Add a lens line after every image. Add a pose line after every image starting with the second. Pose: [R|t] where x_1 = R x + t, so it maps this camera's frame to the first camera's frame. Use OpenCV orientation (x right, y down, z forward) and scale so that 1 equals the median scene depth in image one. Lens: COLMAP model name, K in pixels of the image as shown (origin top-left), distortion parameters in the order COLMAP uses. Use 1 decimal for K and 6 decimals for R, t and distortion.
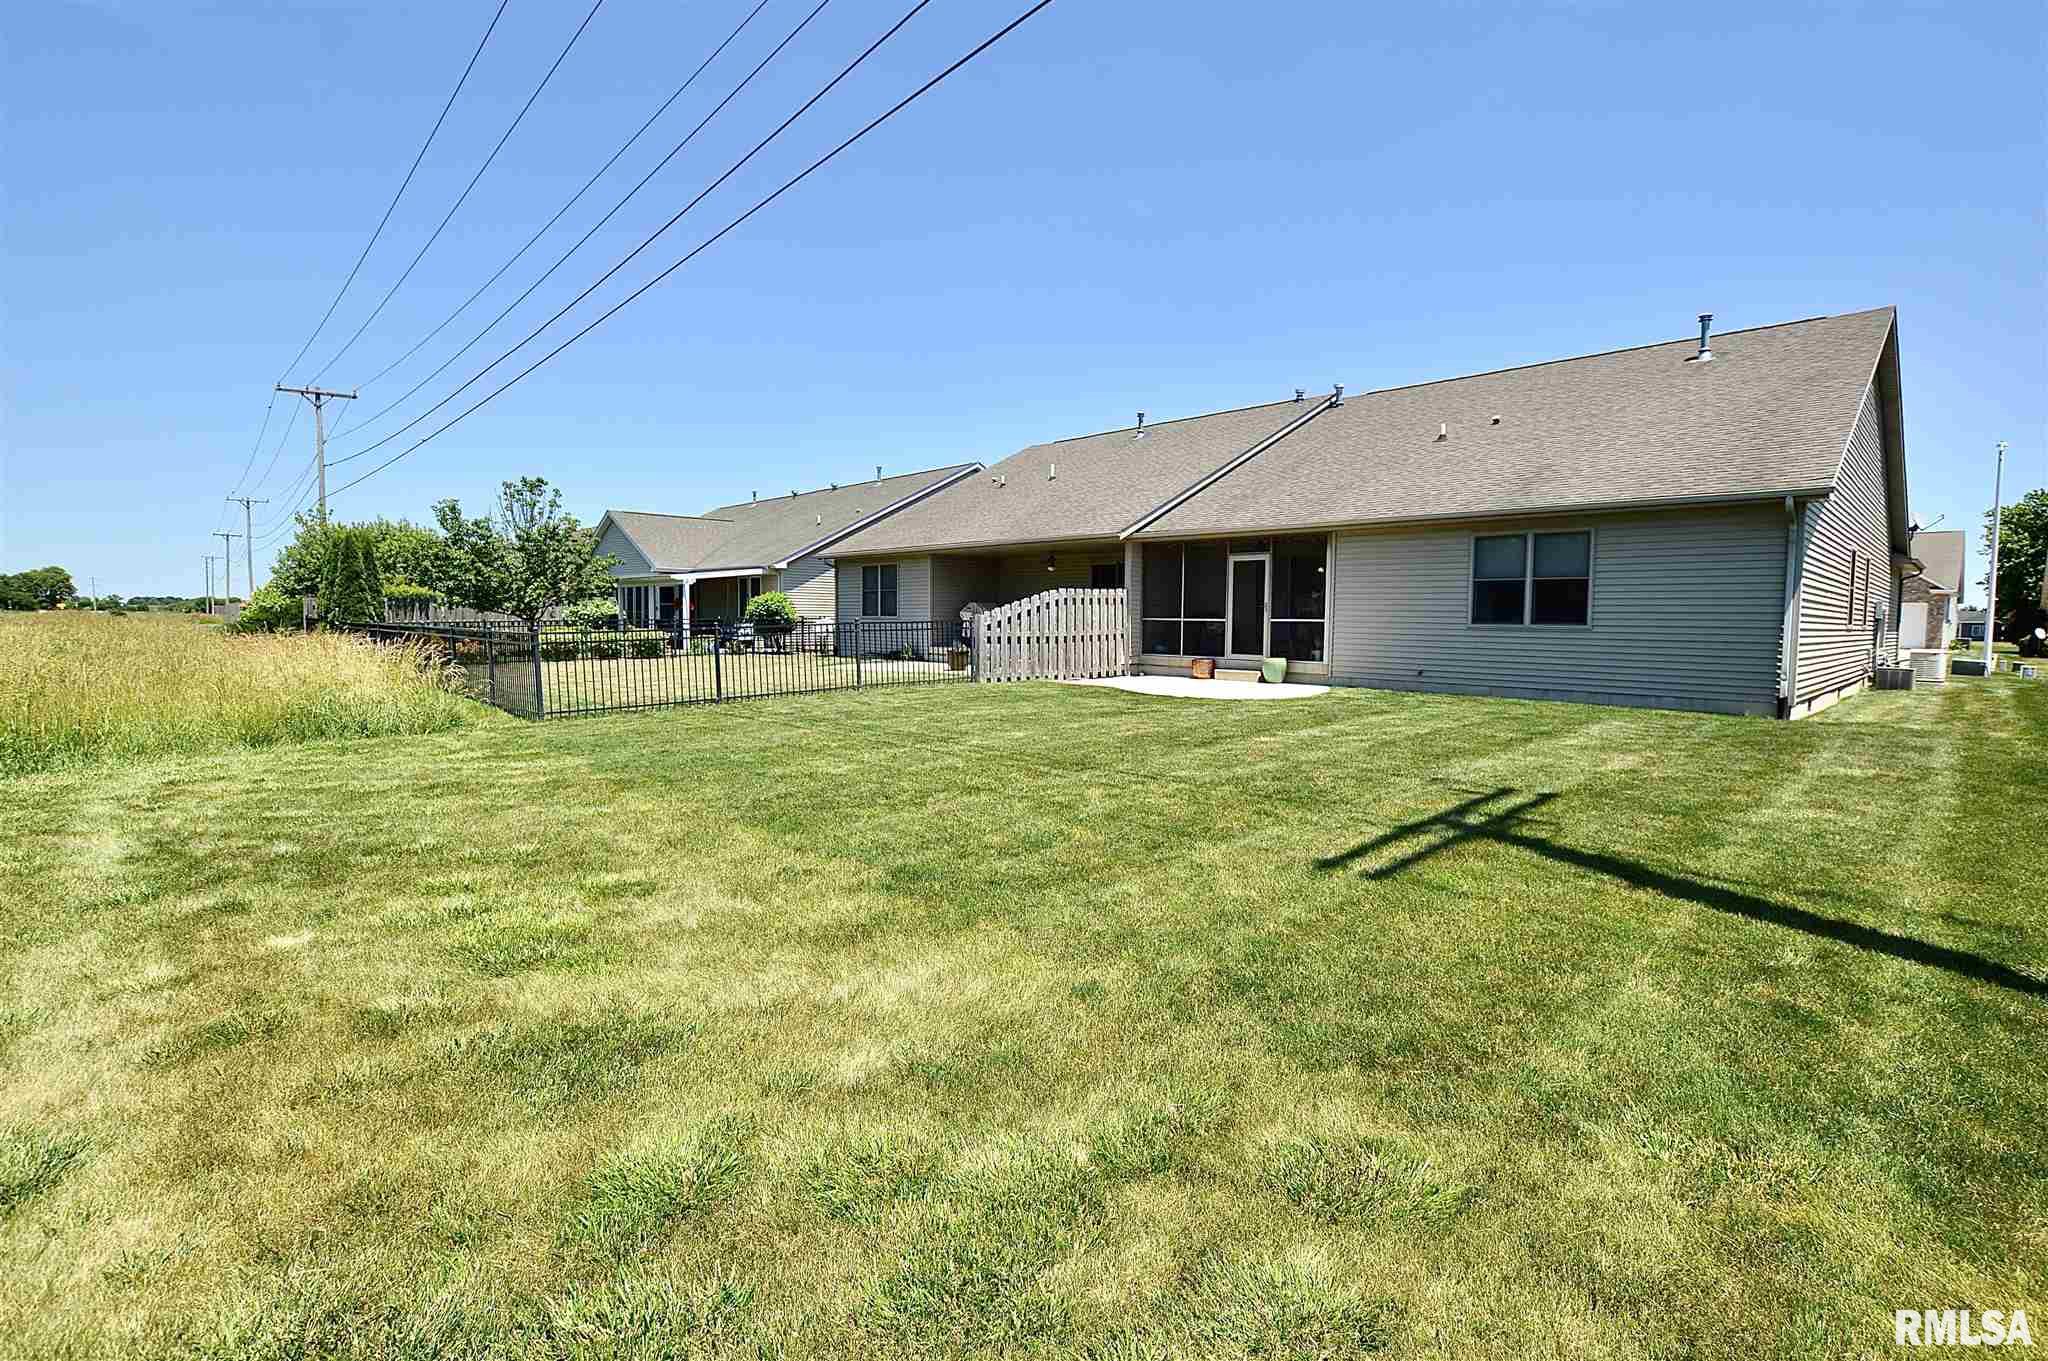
lens RADIAL K [[927.1, 0, 1025.6], [0, 927.1, 687.7], [0, 0, 1]] dist [-0.029529, 0.001805]
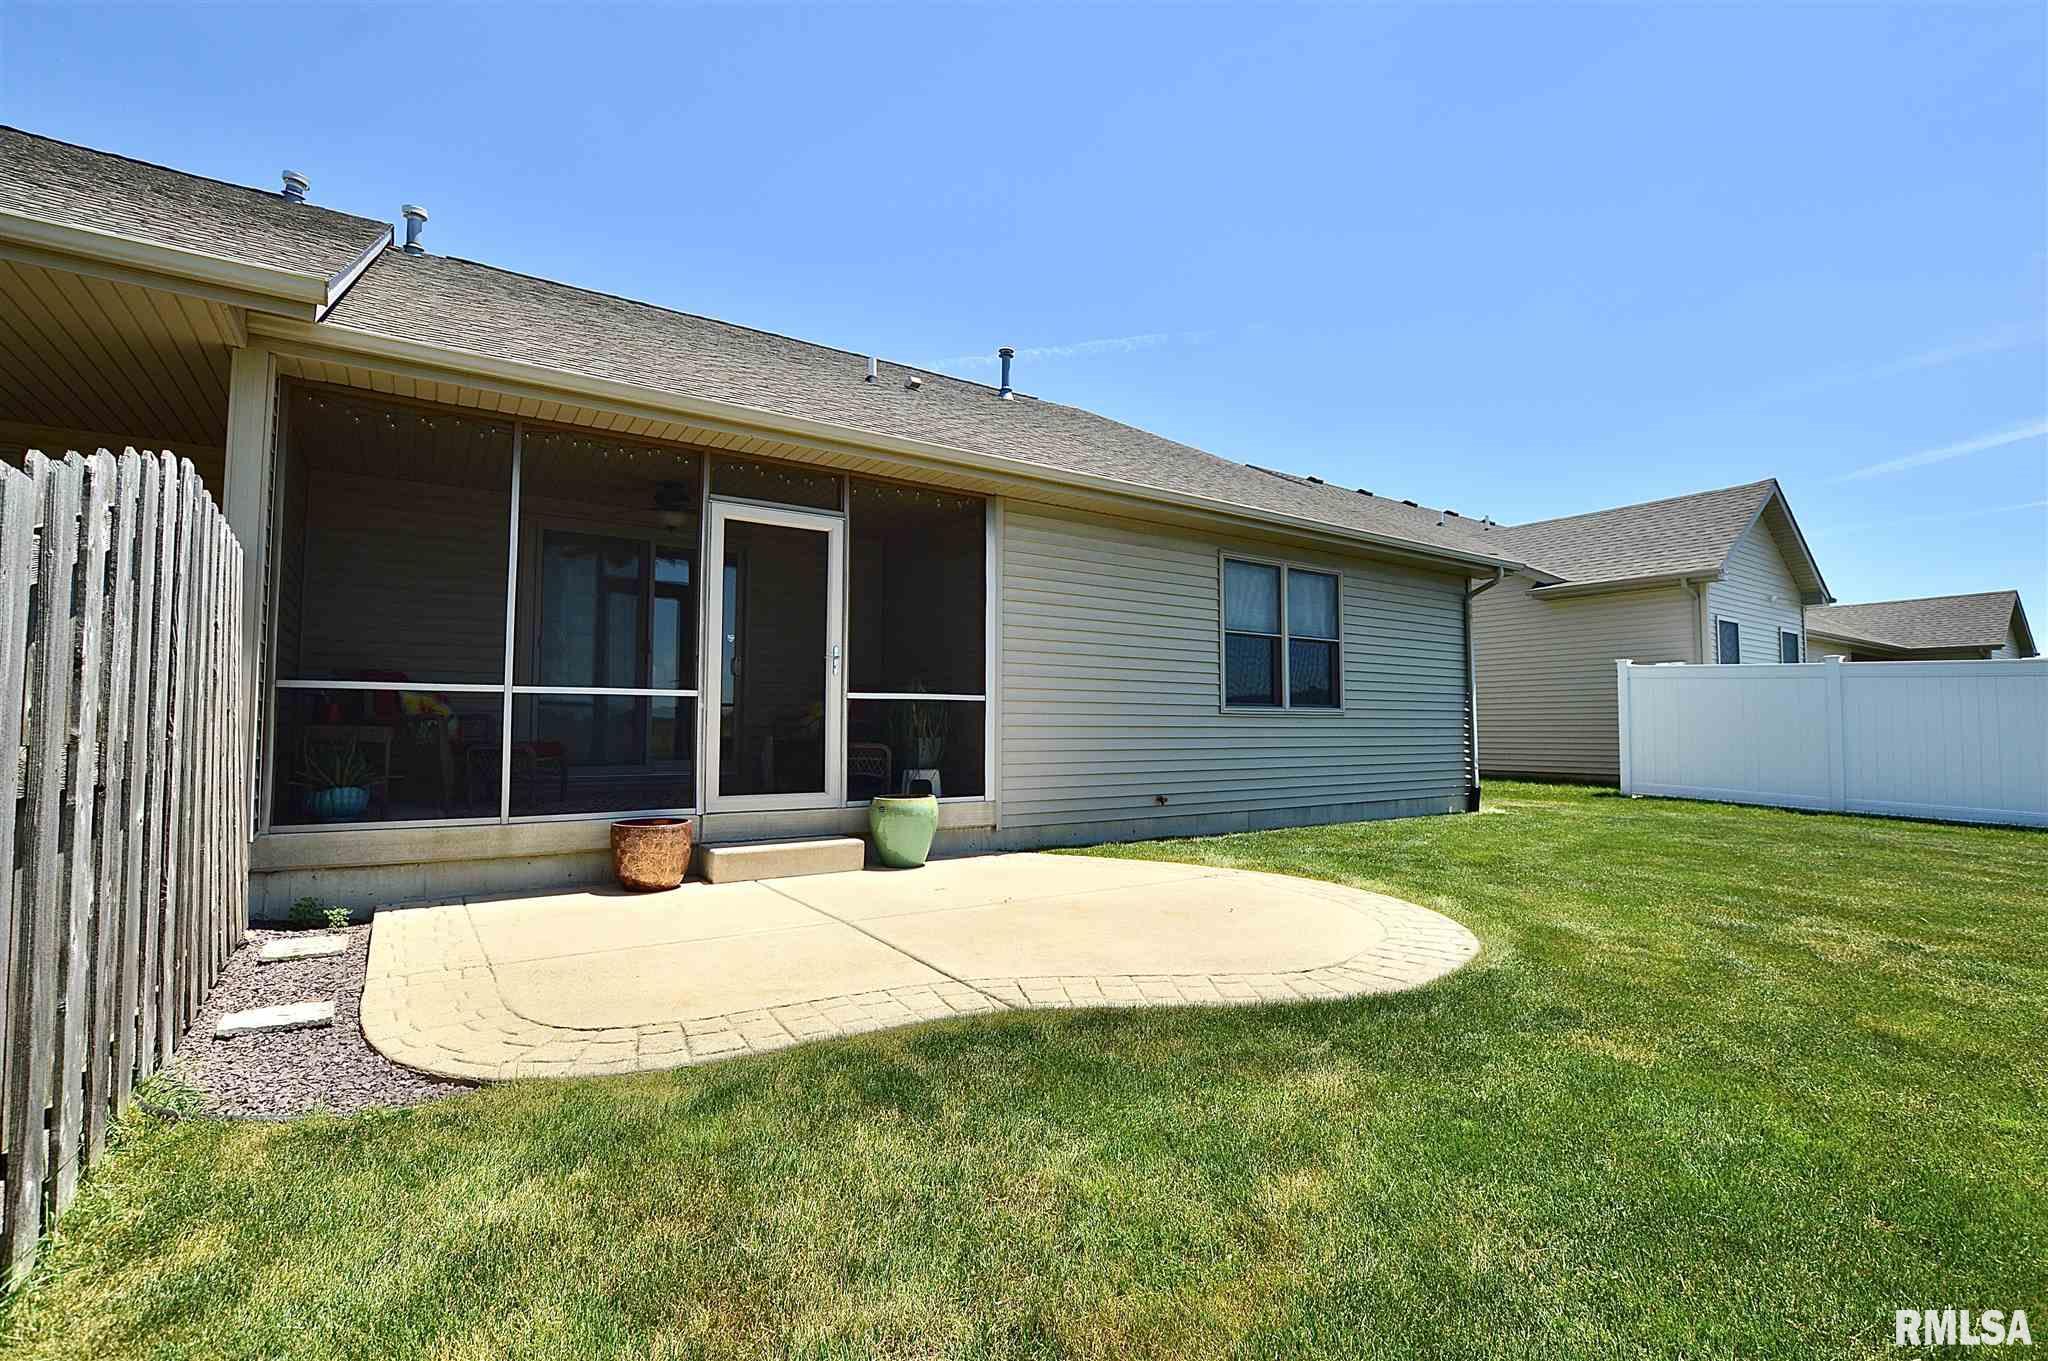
lens RADIAL K [[927.1, 0, 1027.1], [0, 927.1, 676.3], [0, 0, 1]] dist [-0.029529, 0.001805]
pose [[0.143904, 0.044795, 0.988577, -0.090829], [0.072495, 0.995814, -0.055676, -0.054334], [-0.986933, 0.079679, 0.140054, 0.873367]]
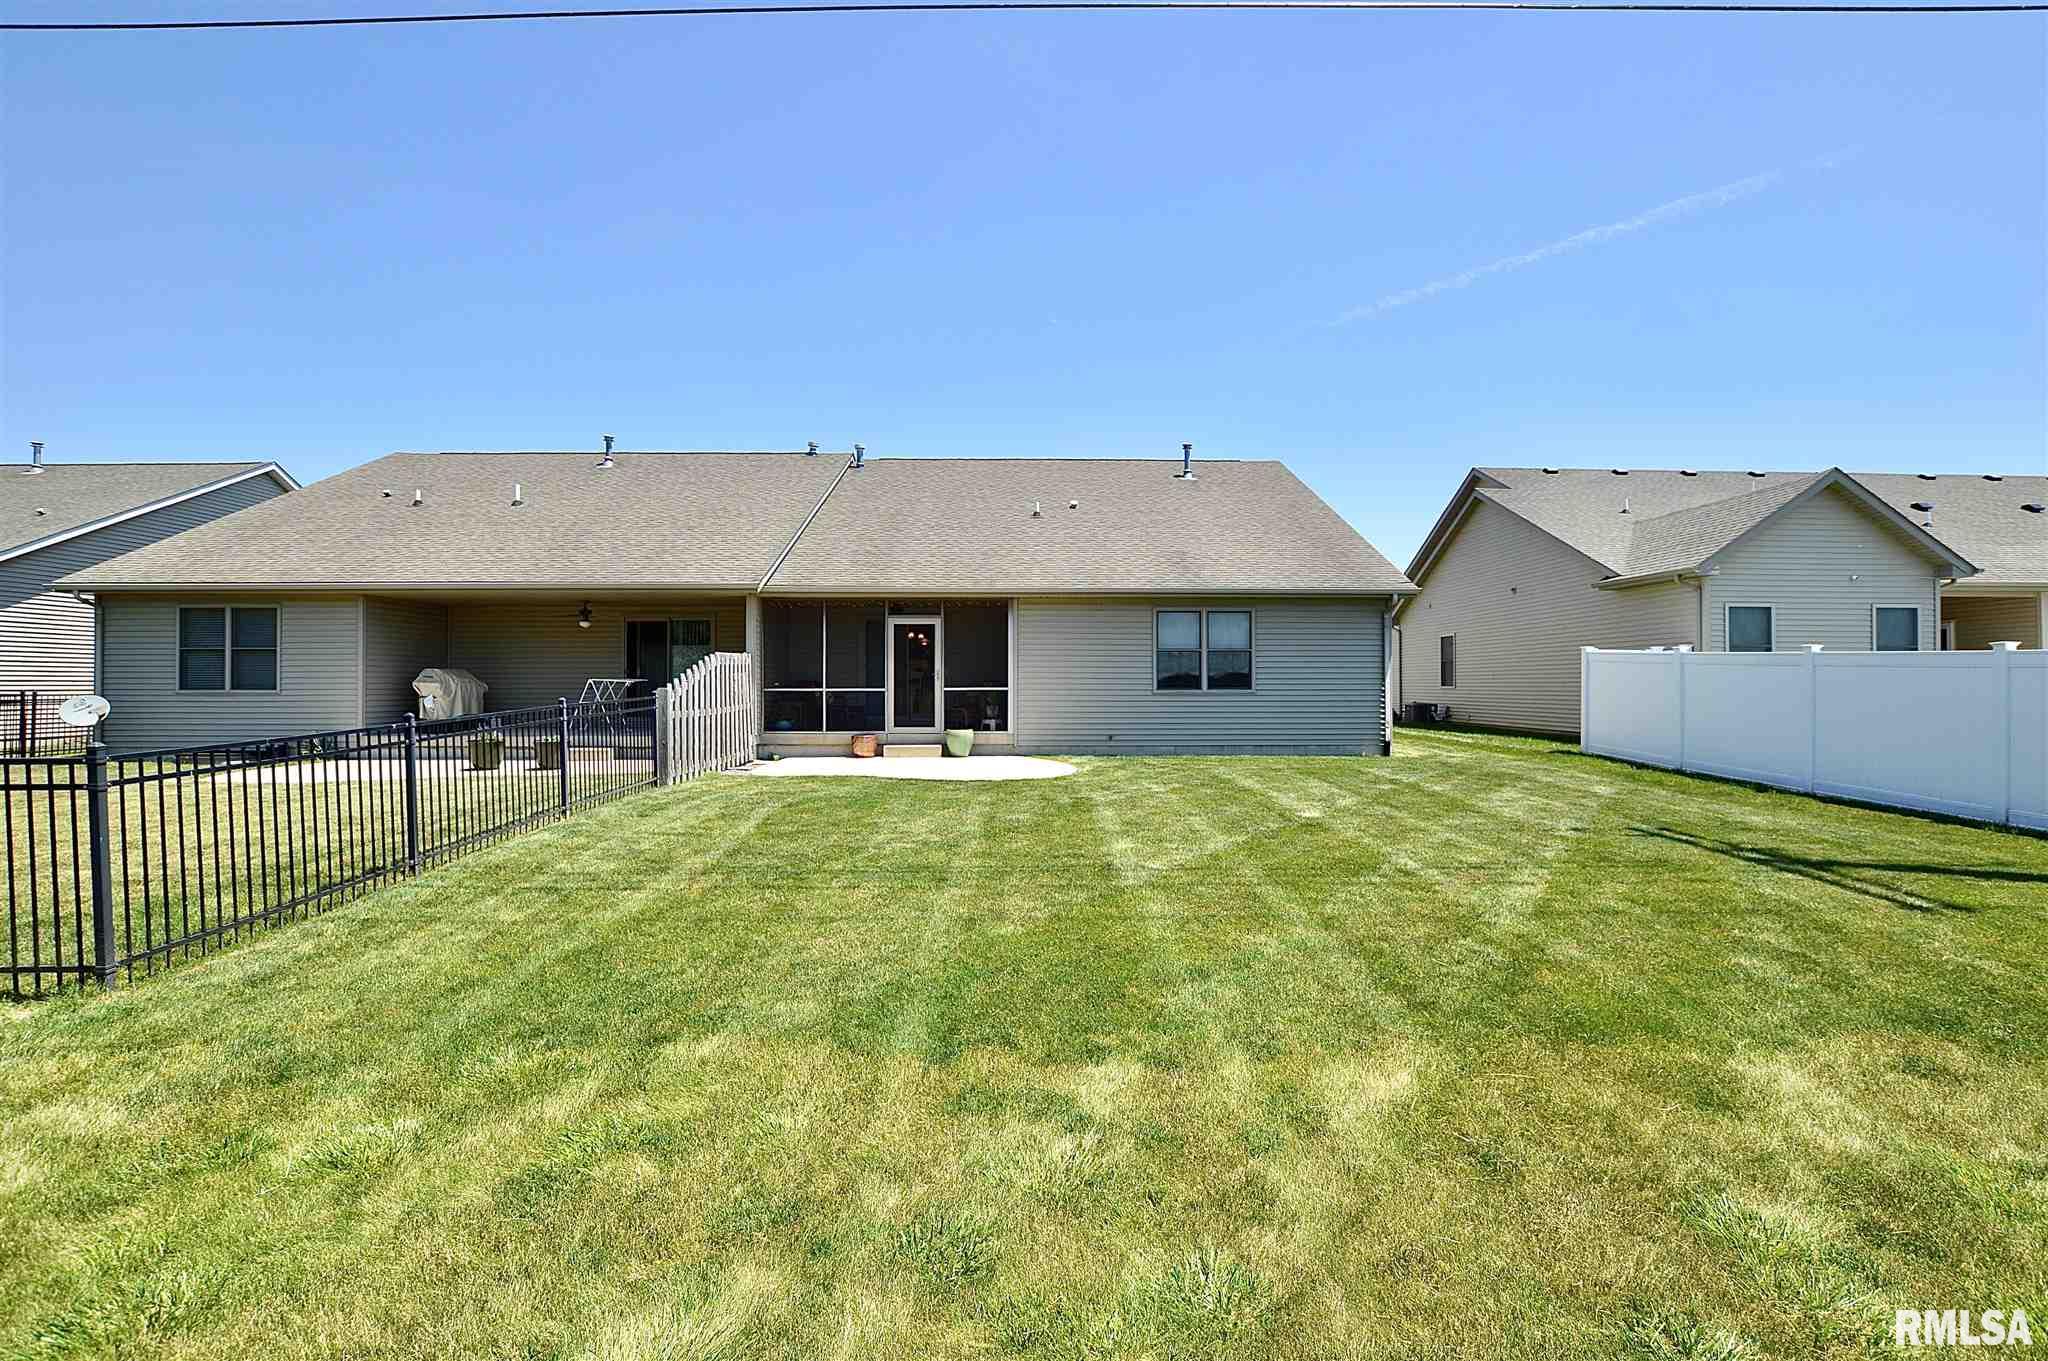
lens RADIAL K [[927.1, 0, 1038.0], [0, 927.1, 670.9], [0, 0, 1]] dist [-0.029529, 0.001805]
pose [[0.673135, -0.001171, 0.739519, -0.357320], [0.063523, 0.996394, -0.056243, -0.032541], [-0.736786, 0.084835, 0.670782, 0.304577]]
